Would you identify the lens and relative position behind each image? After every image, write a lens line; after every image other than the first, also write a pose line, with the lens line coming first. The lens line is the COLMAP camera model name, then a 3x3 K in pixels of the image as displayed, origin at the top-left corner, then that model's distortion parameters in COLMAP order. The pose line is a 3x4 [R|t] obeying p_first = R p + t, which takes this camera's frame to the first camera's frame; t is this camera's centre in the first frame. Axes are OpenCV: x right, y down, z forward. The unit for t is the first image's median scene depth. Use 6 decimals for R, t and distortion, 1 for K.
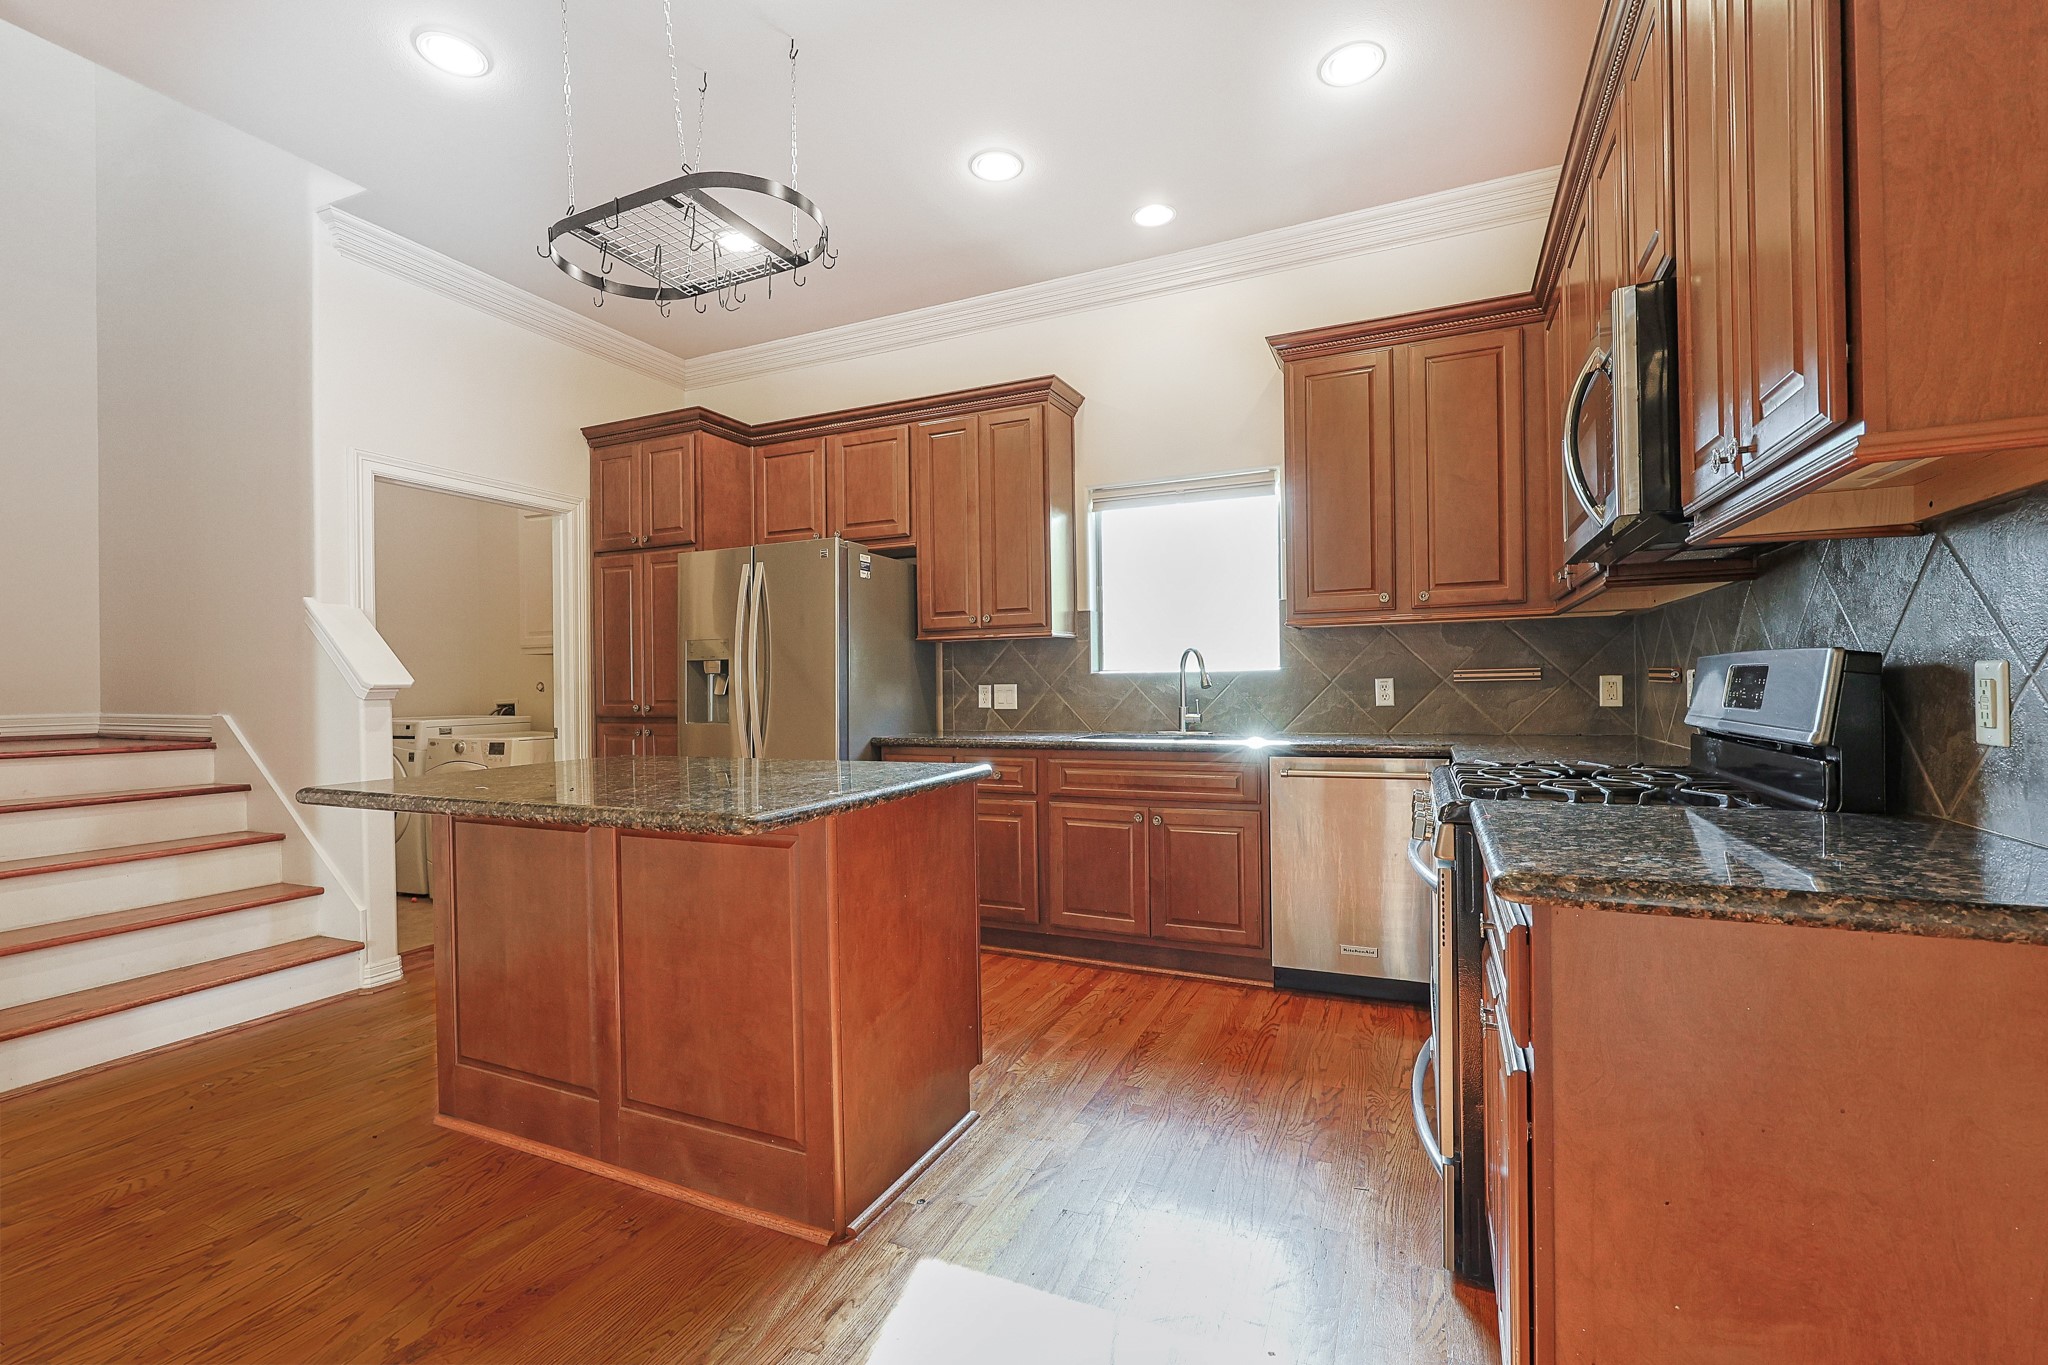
lens RADIAL K [[879.4, 0, 1019.4], [0, 879.4, 685.9], [0, 0, 1]] dist [-0.002107, -0.000132]
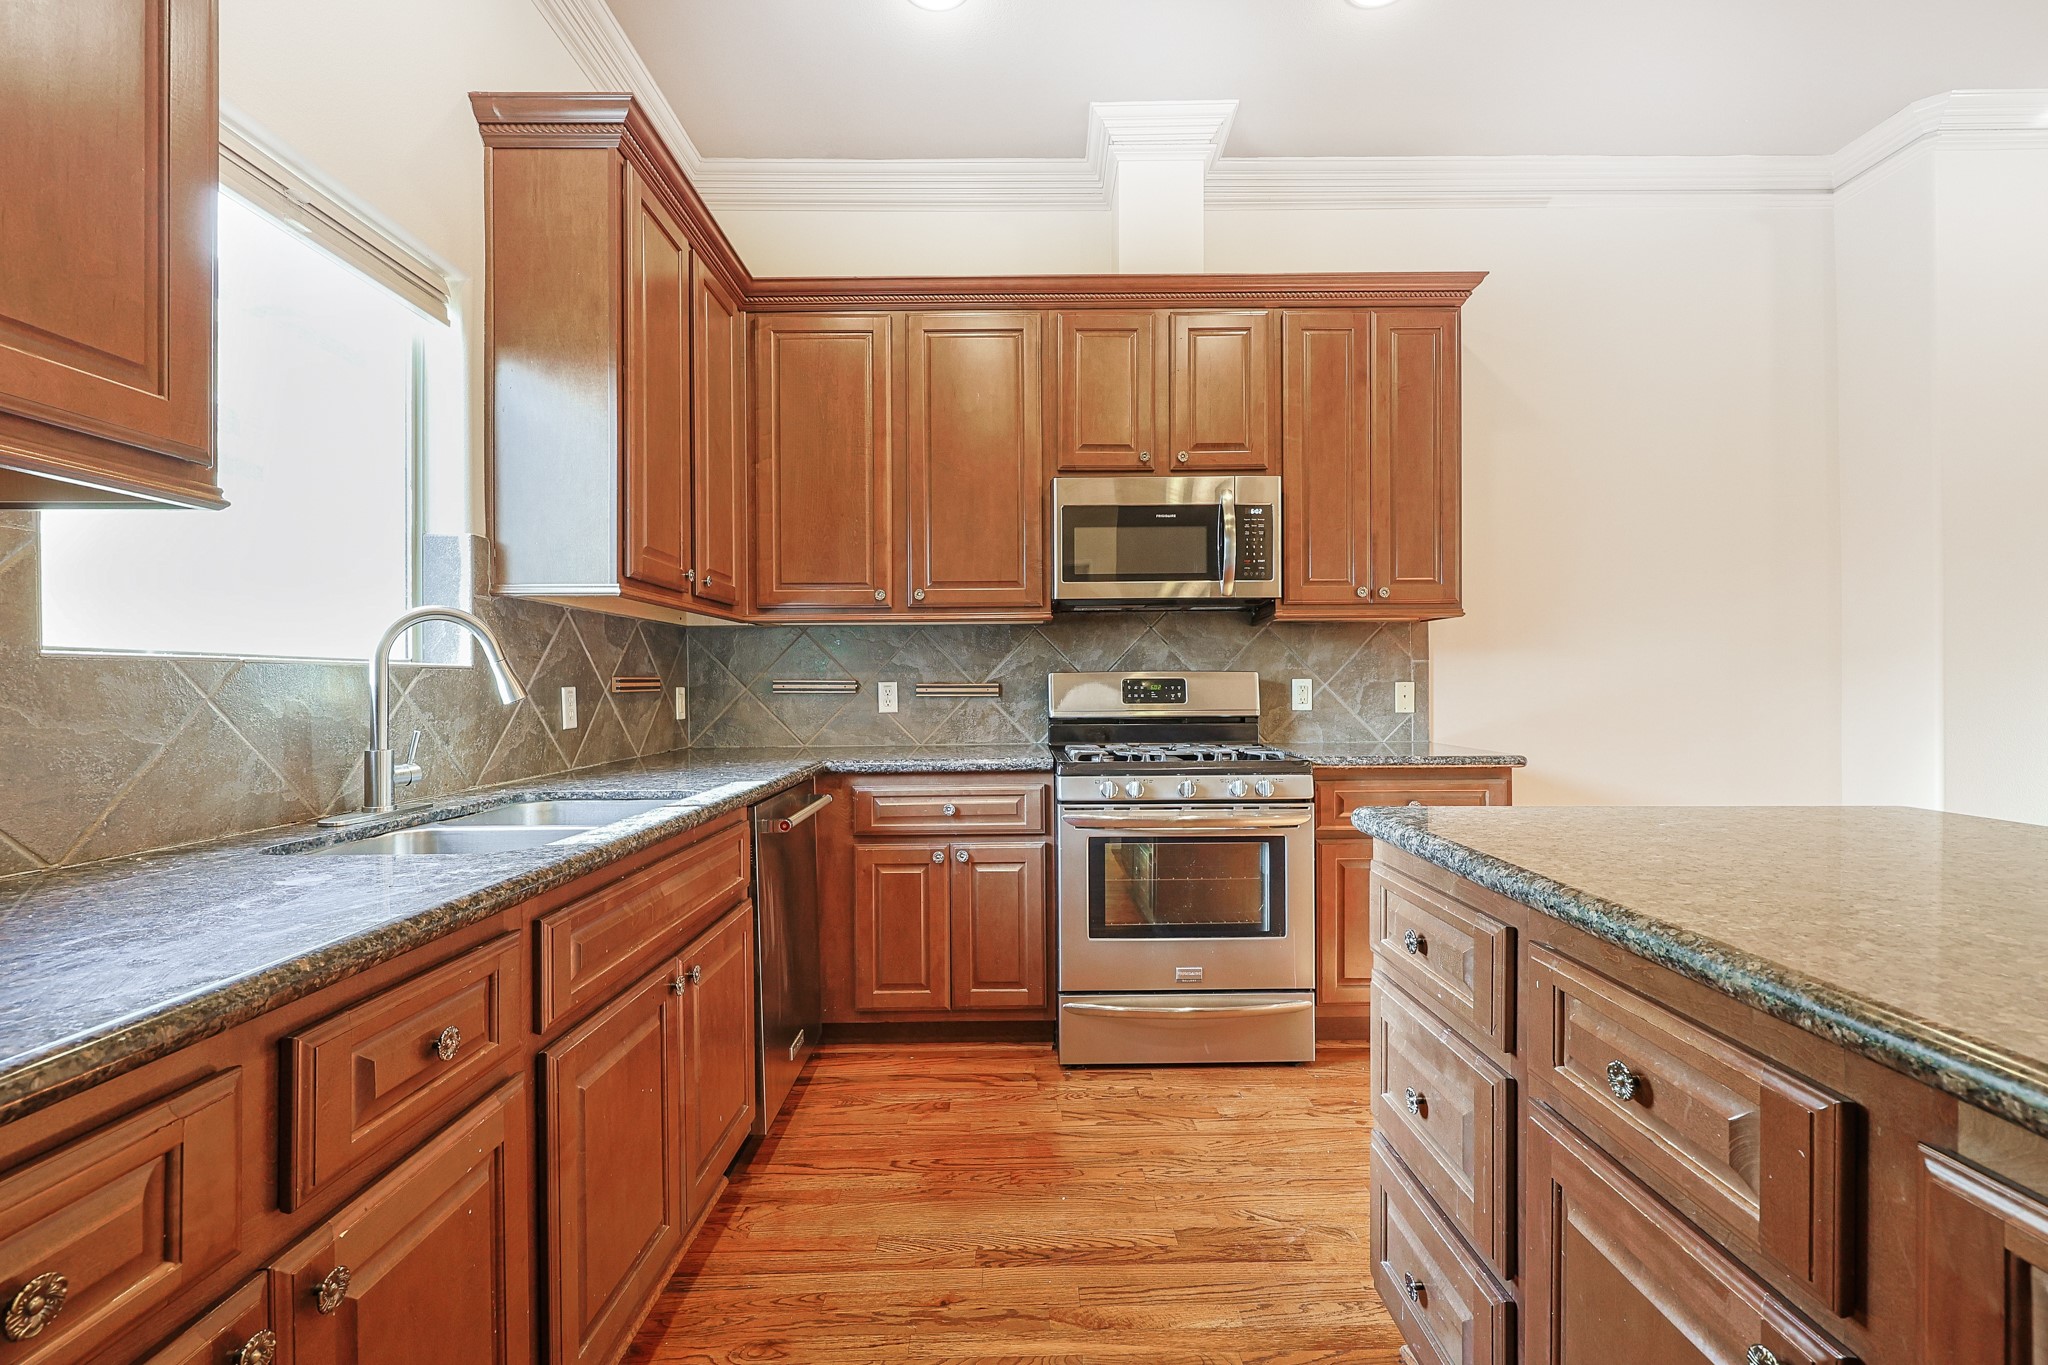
lens RADIAL K [[884.2, 0, 1024.0], [0, 884.2, 682.5], [0, 0, 1]] dist [0.000310, -0.000146]
pose [[-0.417109, 0.018936, 0.908659, -0.351915], [0.014111, 0.999797, -0.014359, 0.002843], [-0.908747, 0.006833, -0.417292, 1.011820]]
